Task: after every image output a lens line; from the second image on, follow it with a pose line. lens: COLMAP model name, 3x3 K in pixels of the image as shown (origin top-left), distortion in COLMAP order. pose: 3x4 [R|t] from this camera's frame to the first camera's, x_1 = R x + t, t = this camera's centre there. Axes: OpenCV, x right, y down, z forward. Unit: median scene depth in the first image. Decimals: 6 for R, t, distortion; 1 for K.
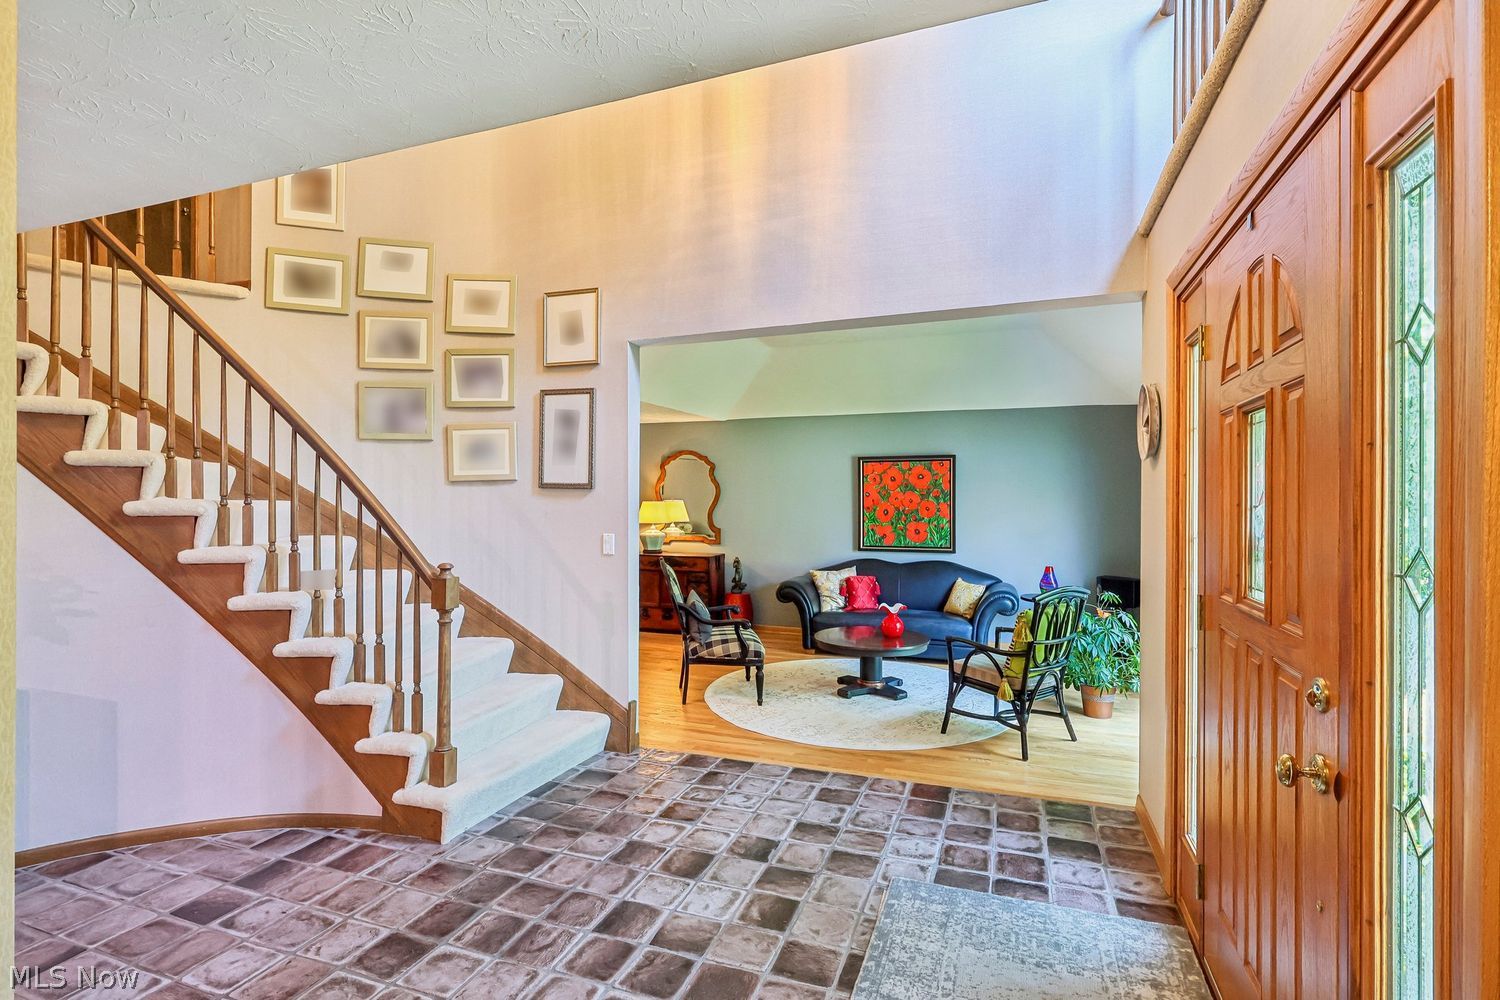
lens RADIAL K [[692.3, 0, 757.4], [0, 692.3, 494.9], [0, 0, 1]] dist [-0.004863, 0.003198]
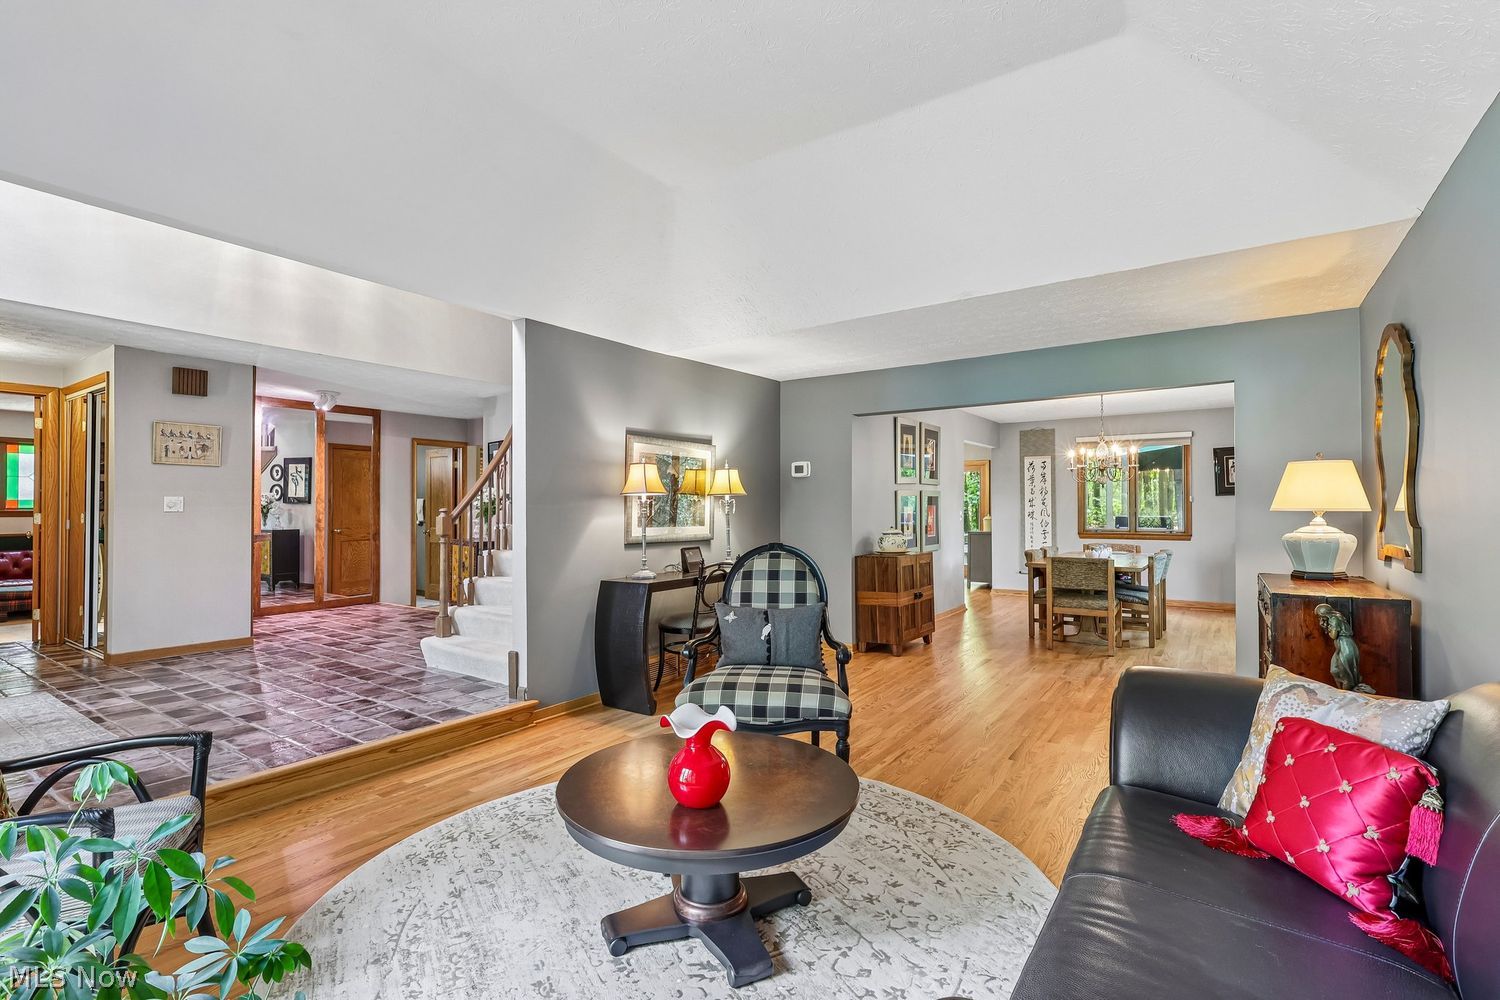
lens RADIAL K [[692.3, 0, 761.0], [0, 692.3, 498.0], [0, 0, 1]] dist [-0.004863, 0.003198]
pose [[-0.238964, -0.014861, -0.970915, 0.869812], [0.005883, 0.999842, -0.016751, 0.087341], [0.971011, -0.009714, -0.238839, 1.826994]]
